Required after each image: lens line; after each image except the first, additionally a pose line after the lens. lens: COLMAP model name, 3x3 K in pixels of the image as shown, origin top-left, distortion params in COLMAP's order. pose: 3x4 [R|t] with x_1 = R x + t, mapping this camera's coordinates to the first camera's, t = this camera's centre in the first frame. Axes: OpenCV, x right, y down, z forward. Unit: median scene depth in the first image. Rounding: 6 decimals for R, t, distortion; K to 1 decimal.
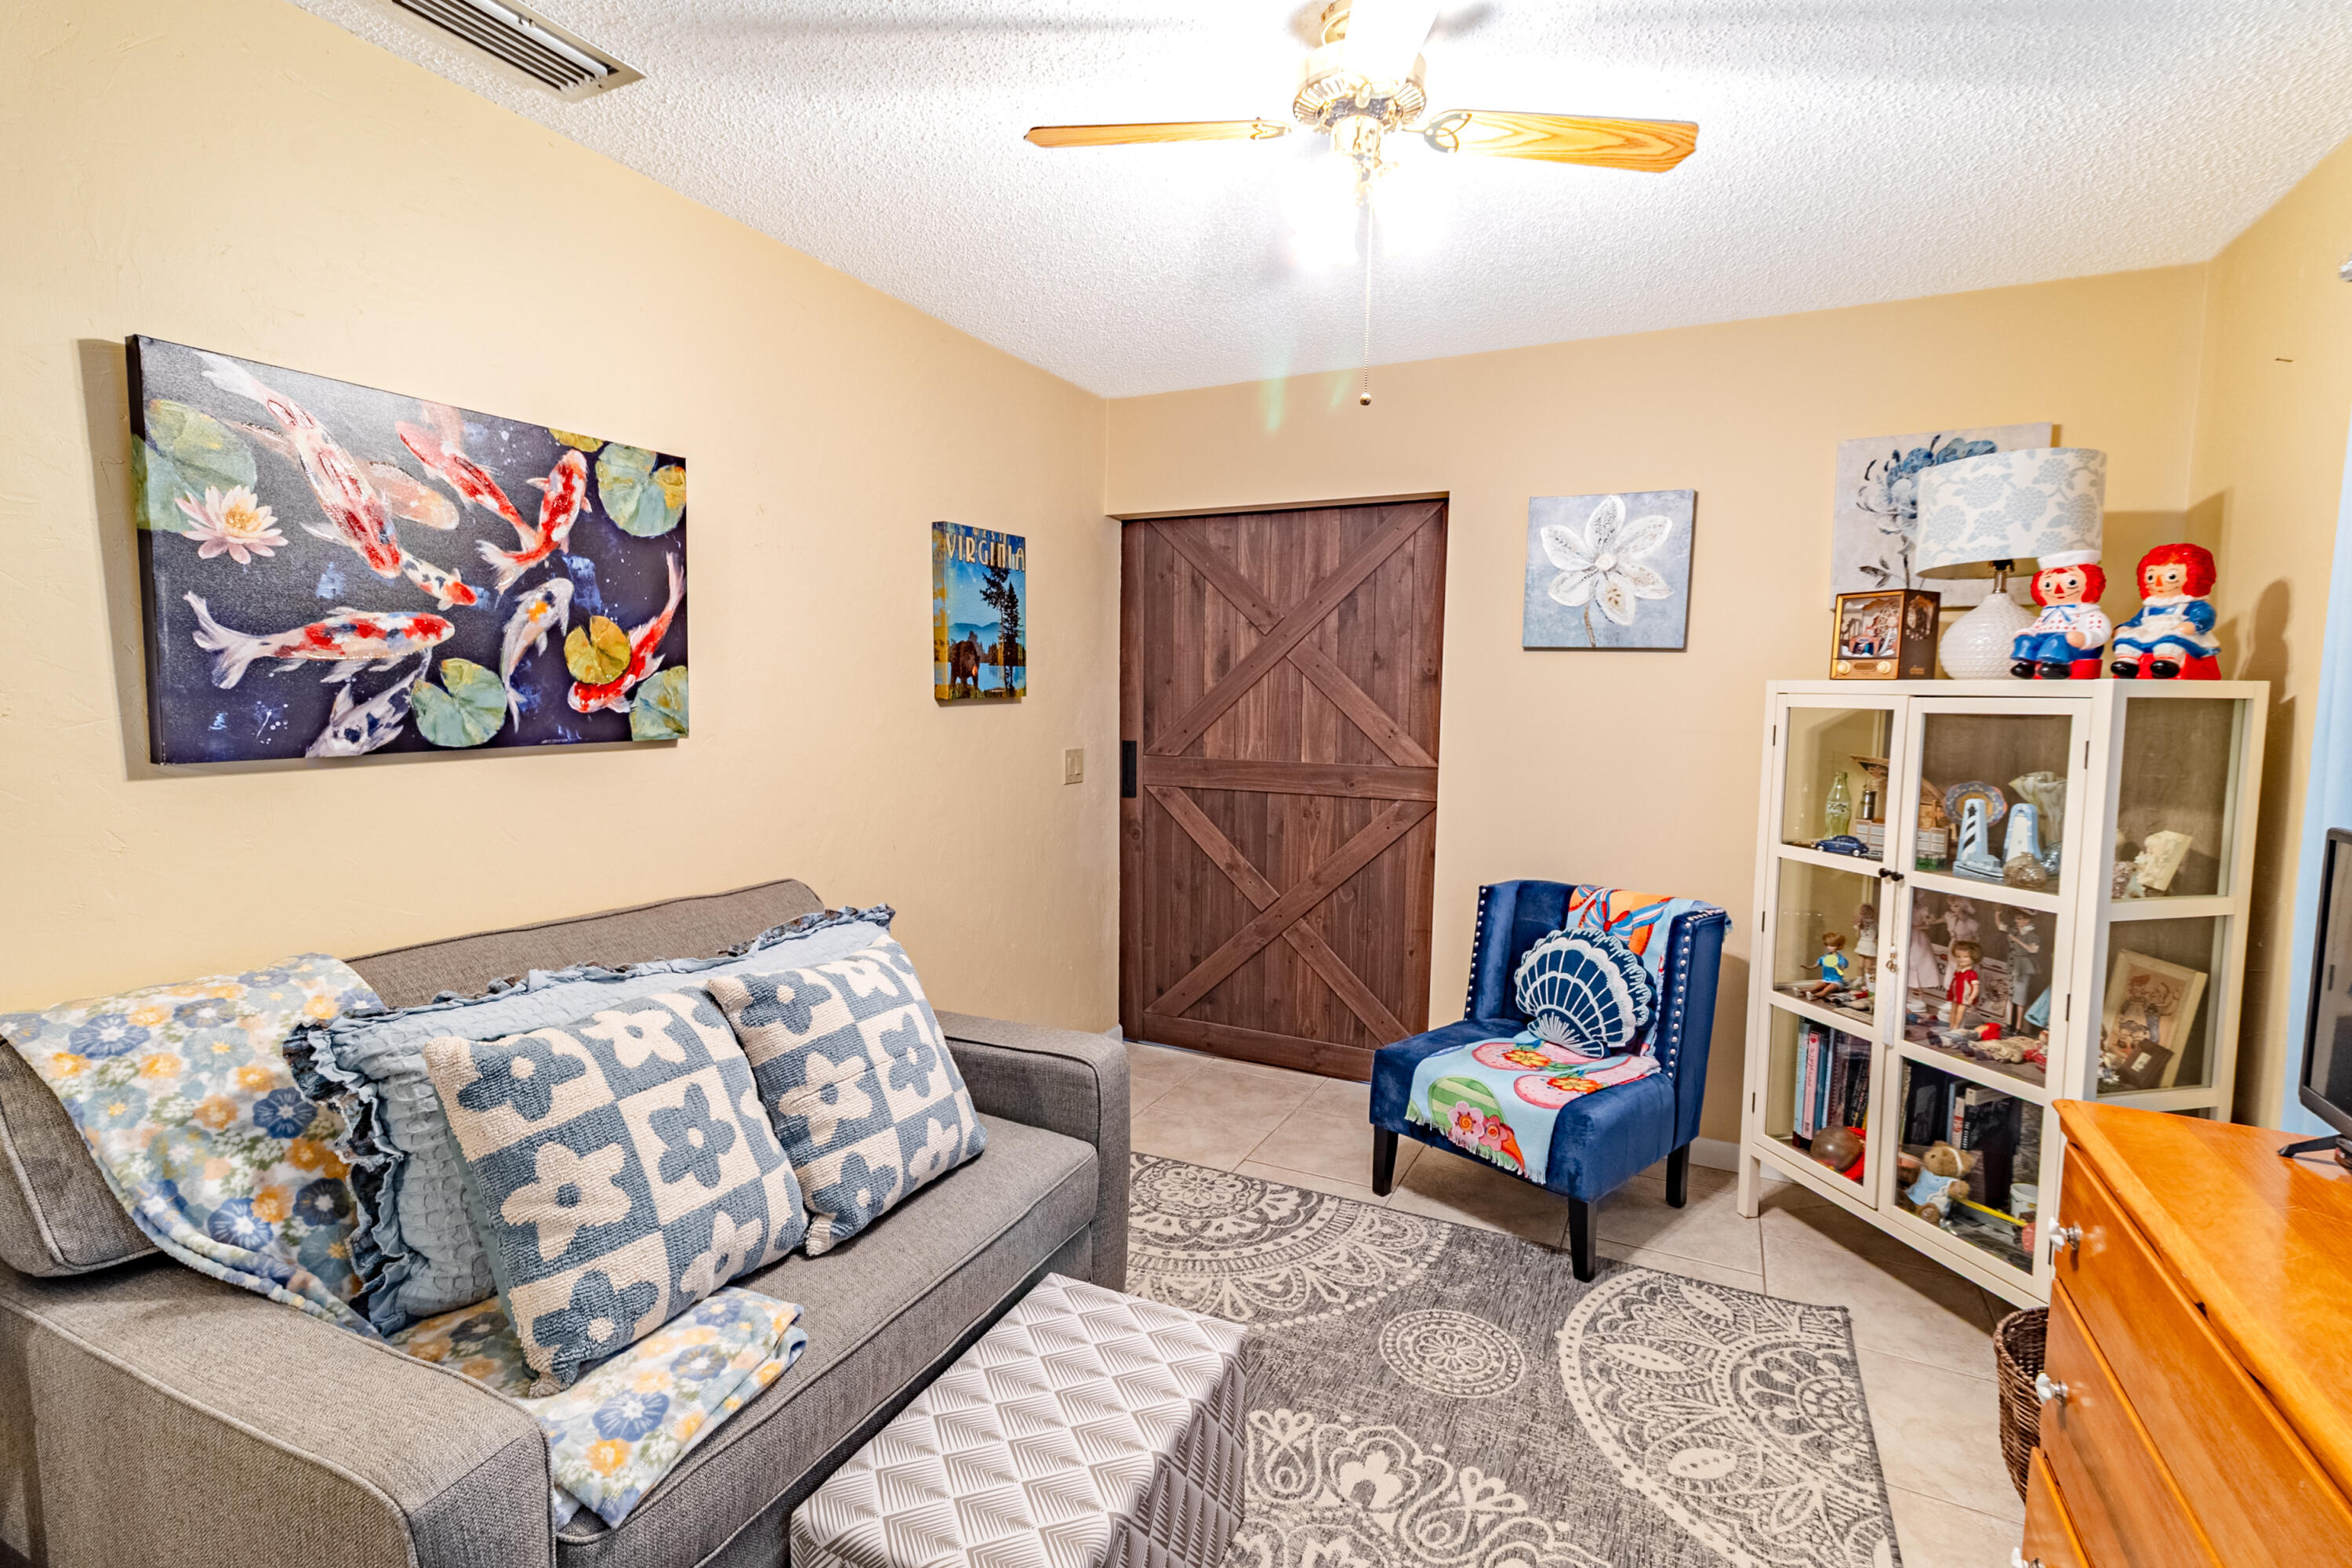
lens RADIAL K [[1099.5, 0, 1180.9], [0, 1099.5, 782.6], [0, 0, 1]] dist [0.012978, -0.001482]
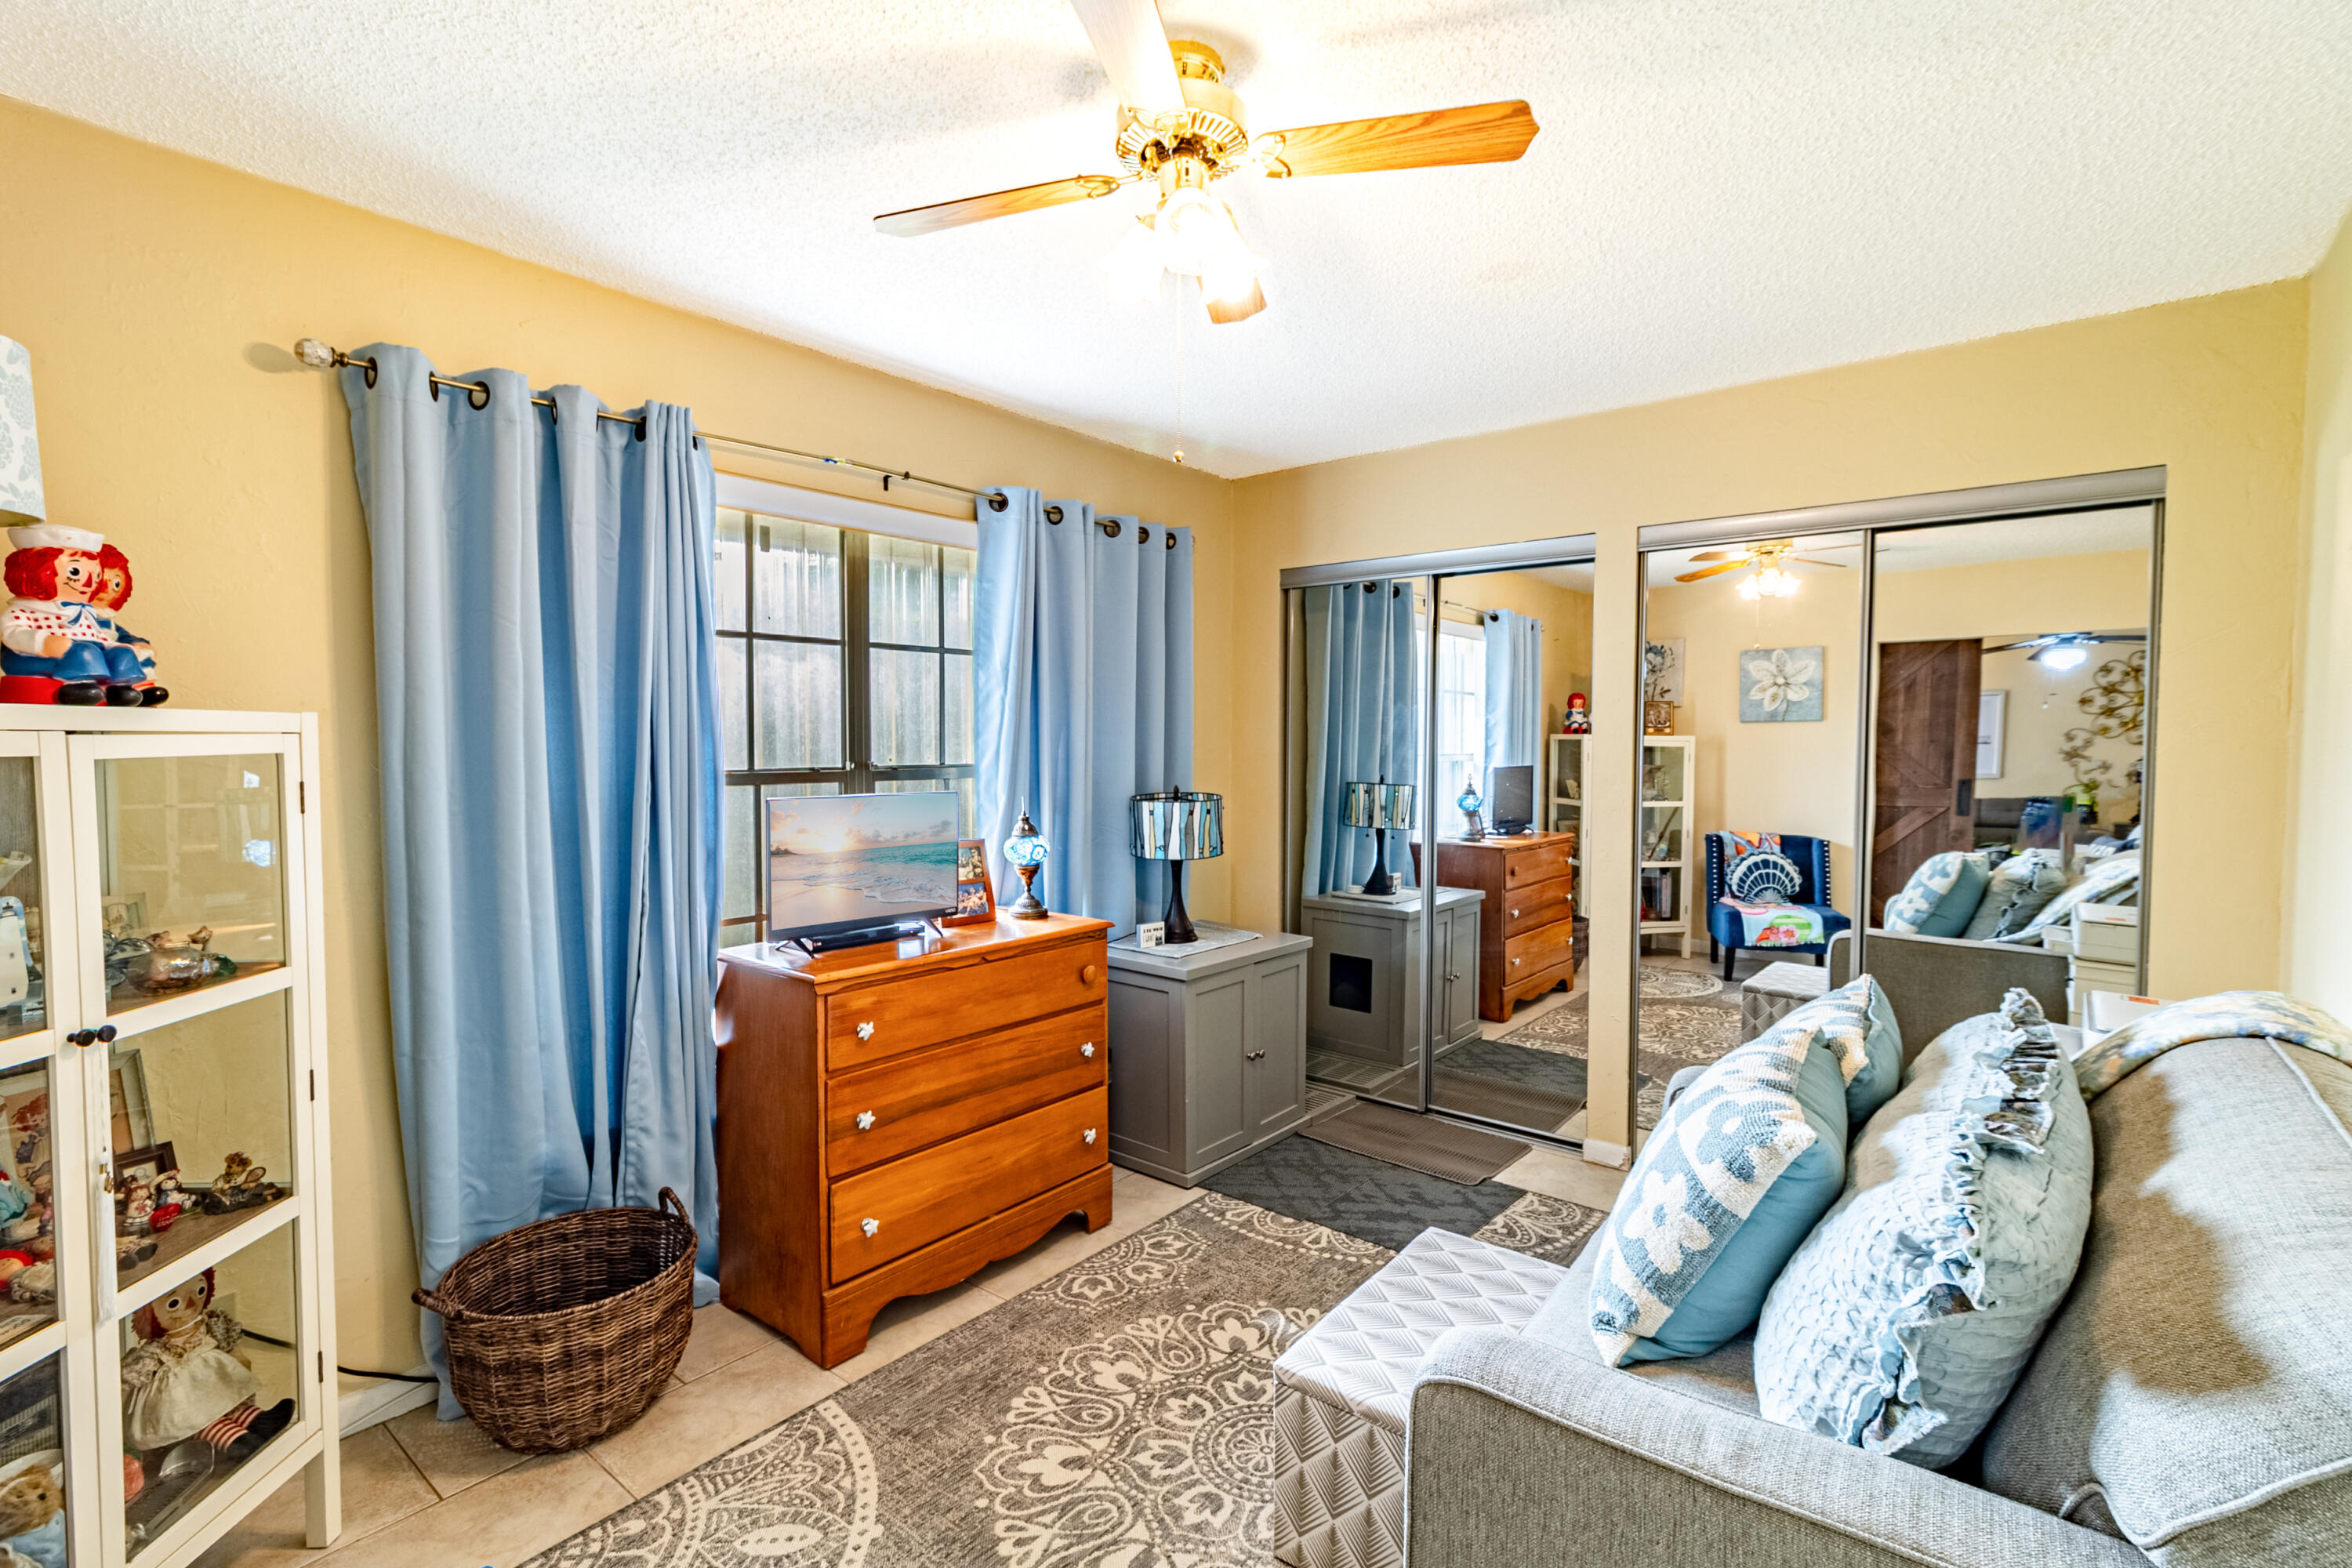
lens RADIAL K [[1099.5, 0, 1177.6], [0, 1099.5, 784.1], [0, 0, 1]] dist [0.012978, -0.001482]
pose [[-0.975309, -0.022080, 0.219740, -0.063378], [0.009231, 0.990044, 0.140453, -0.172777], [-0.220654, 0.139013, -0.965395, 1.925556]]
